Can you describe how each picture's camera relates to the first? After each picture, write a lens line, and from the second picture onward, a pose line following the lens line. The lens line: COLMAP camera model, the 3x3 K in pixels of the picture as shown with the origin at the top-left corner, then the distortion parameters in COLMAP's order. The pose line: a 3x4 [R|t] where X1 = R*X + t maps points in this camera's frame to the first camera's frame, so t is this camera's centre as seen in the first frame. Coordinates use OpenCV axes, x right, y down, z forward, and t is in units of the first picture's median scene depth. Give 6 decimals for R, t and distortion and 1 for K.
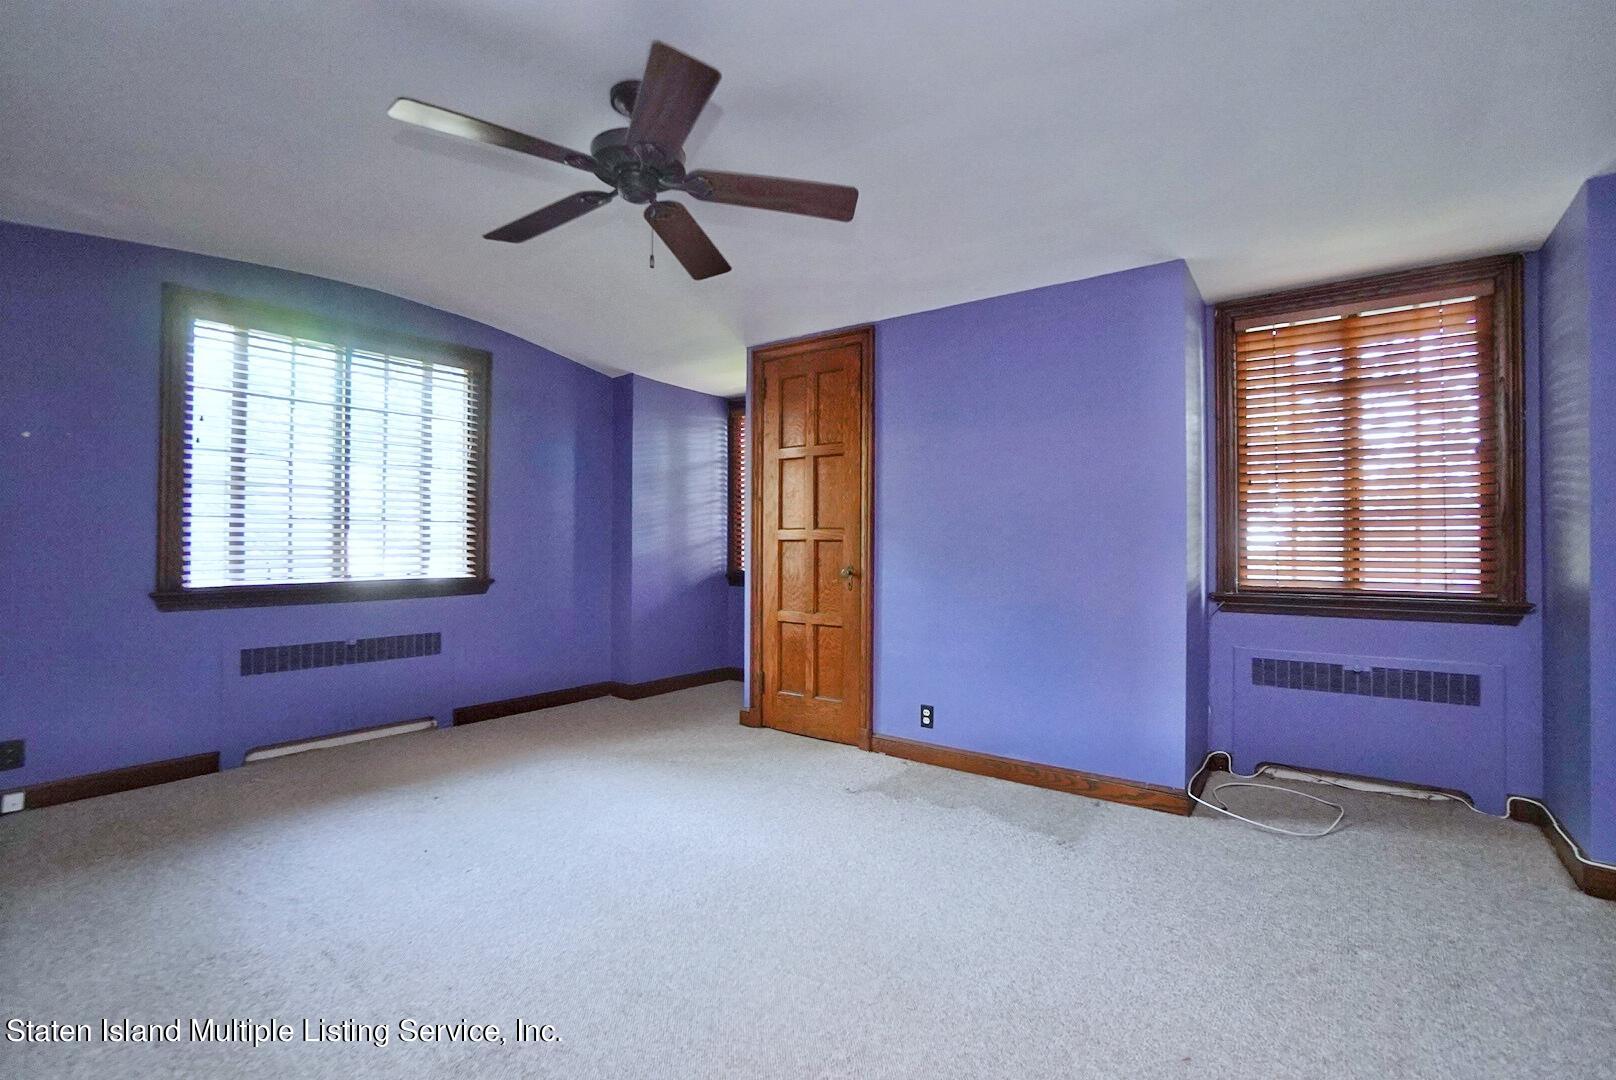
lens RADIAL K [[717.9, 0, 803.9], [0, 717.9, 536.8], [0, 0, 1]] dist [-0.023773, 0.010873]
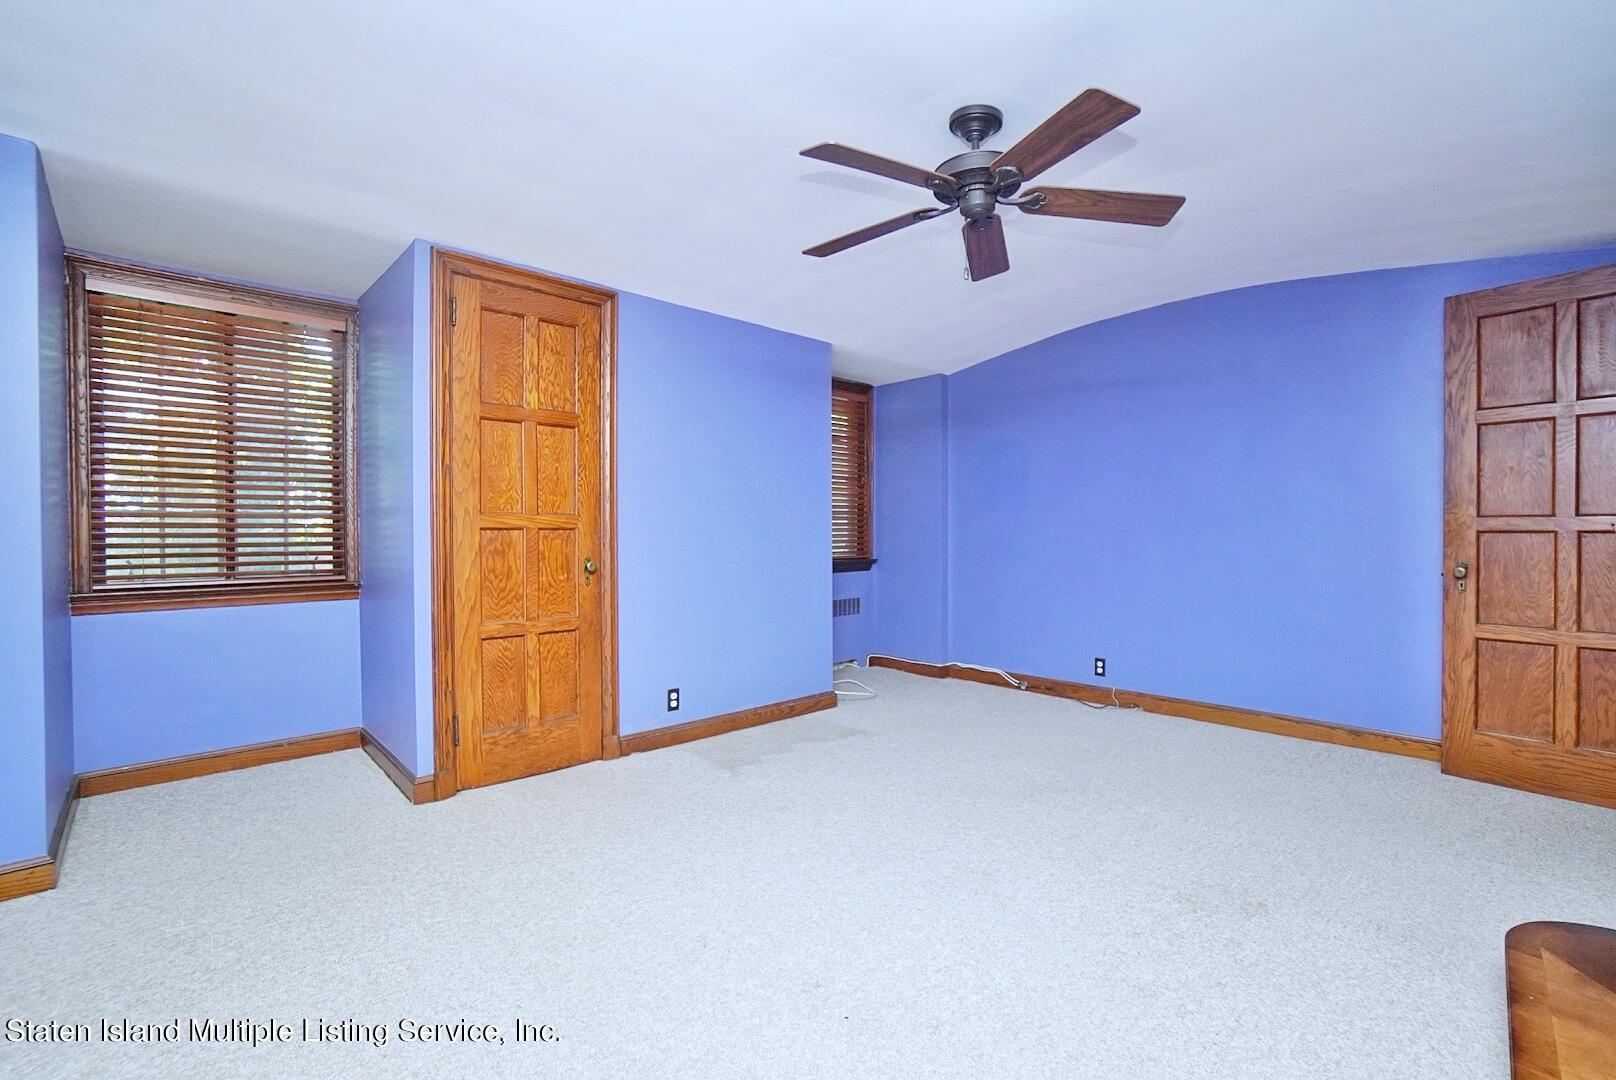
lens RADIAL K [[717.9, 0, 804.0], [0, 717.9, 538.3], [0, 0, 1]] dist [-0.023773, 0.010873]
pose [[0.177536, -0.013158, 0.984026, -0.767281], [-0.004293, 0.999891, 0.014145, 0.004238], [-0.984105, -0.006736, 0.177460, 0.608075]]
